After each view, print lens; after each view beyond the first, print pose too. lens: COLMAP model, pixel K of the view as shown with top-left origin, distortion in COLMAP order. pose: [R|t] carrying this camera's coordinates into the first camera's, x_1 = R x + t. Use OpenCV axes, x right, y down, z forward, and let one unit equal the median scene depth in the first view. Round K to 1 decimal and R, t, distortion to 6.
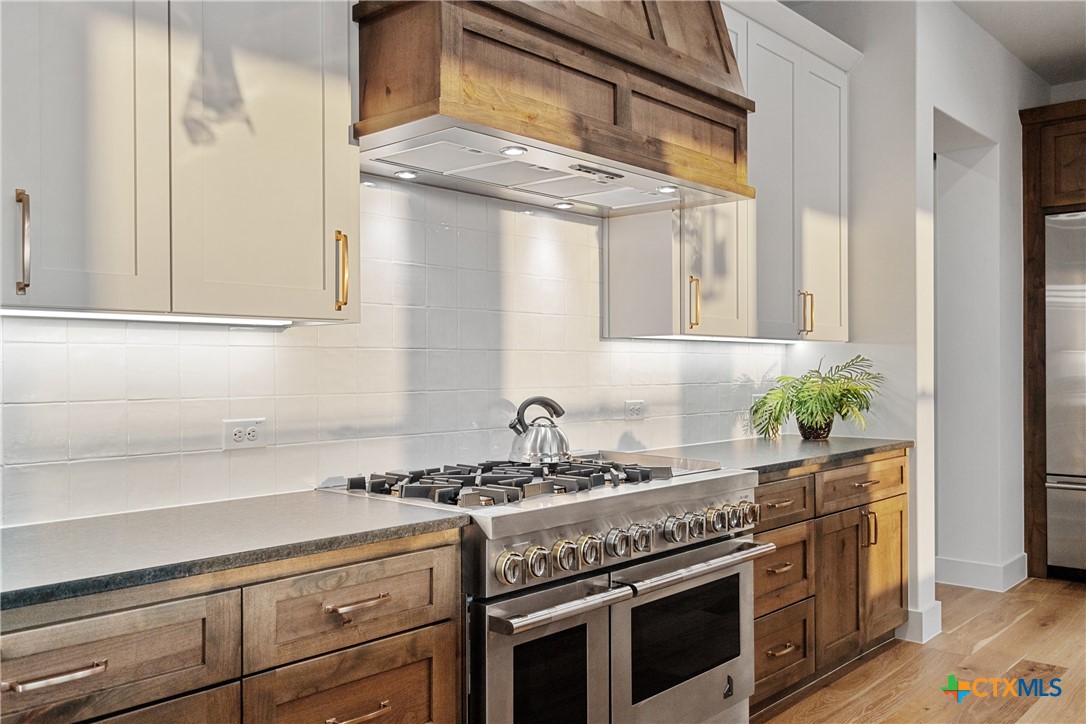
lens RADIAL K [[914.7, 0, 544.0], [0, 914.7, 365.8], [0, 0, 1]] dist [0.018803, -0.001346]
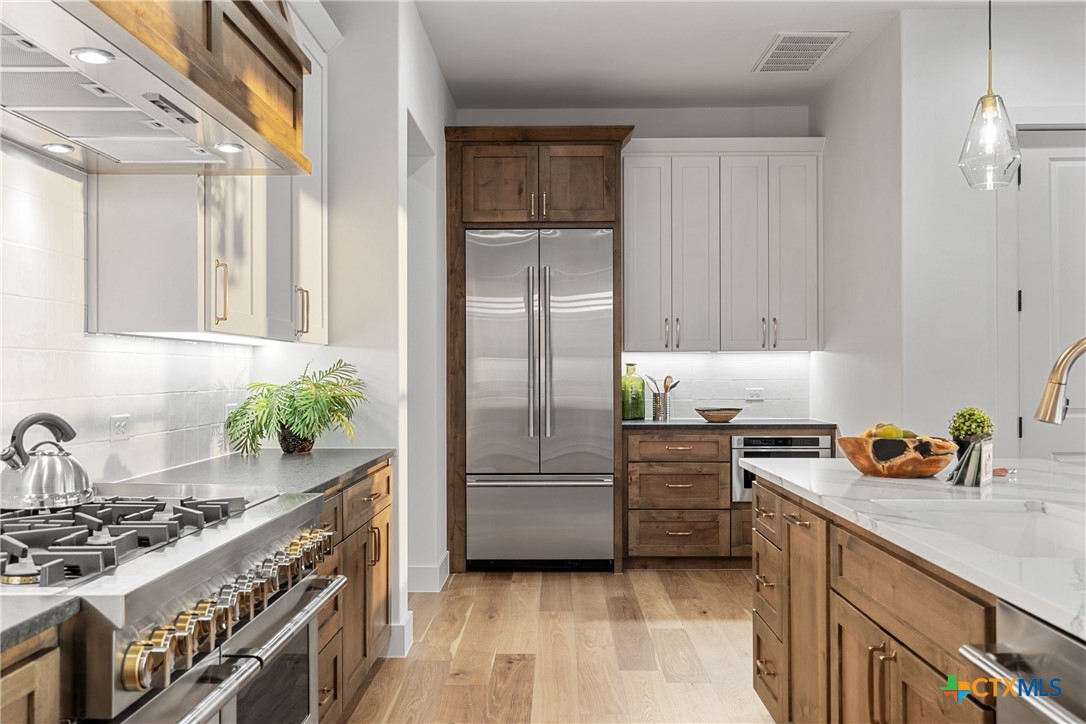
lens RADIAL K [[962.2, 0, 542.9], [0, 962.2, 367.5], [0, 0, 1]] dist [0.018254, -0.016913]
pose [[0.751780, 0.006838, 0.659378, -0.164386], [-0.004654, 0.999976, -0.005063, 0.000493], [-0.659397, 0.000738, 0.751794, 0.149928]]
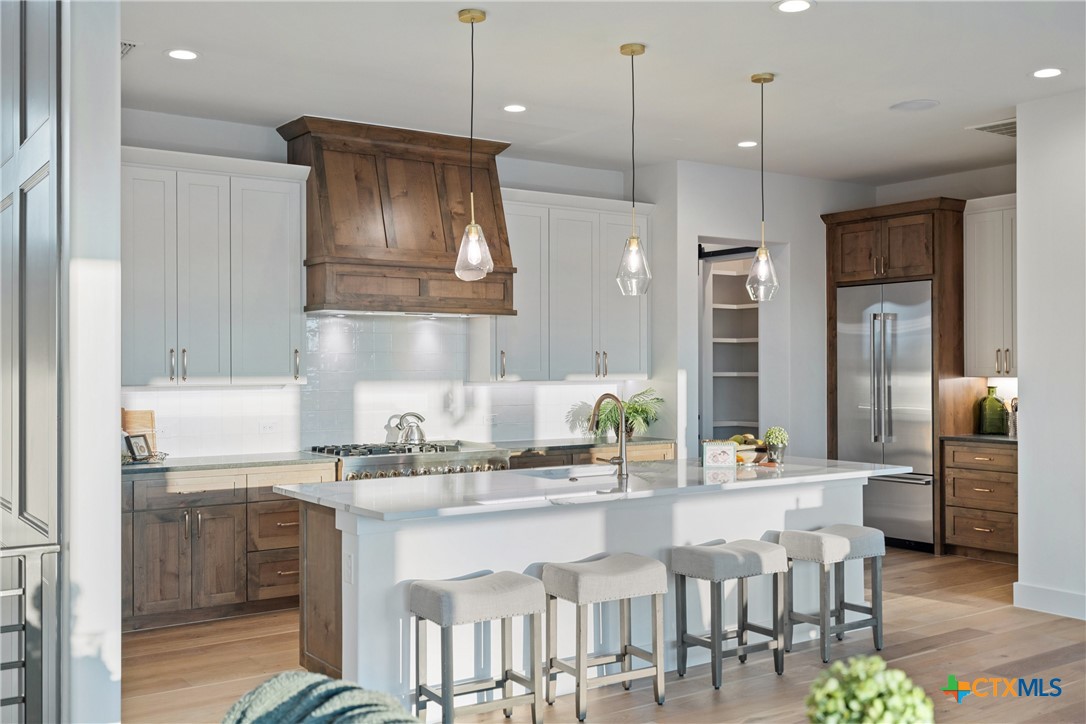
lens RADIAL K [[1080.9, 0, 542.3], [0, 1080.9, 360.8], [0, 0, 1]] dist [0.025753, 0.000000]
pose [[0.974973, 0.000520, -0.222321, 0.655378], [-0.001047, 0.999997, -0.002254, -0.061886], [0.222319, 0.002430, 0.974971, -1.058445]]
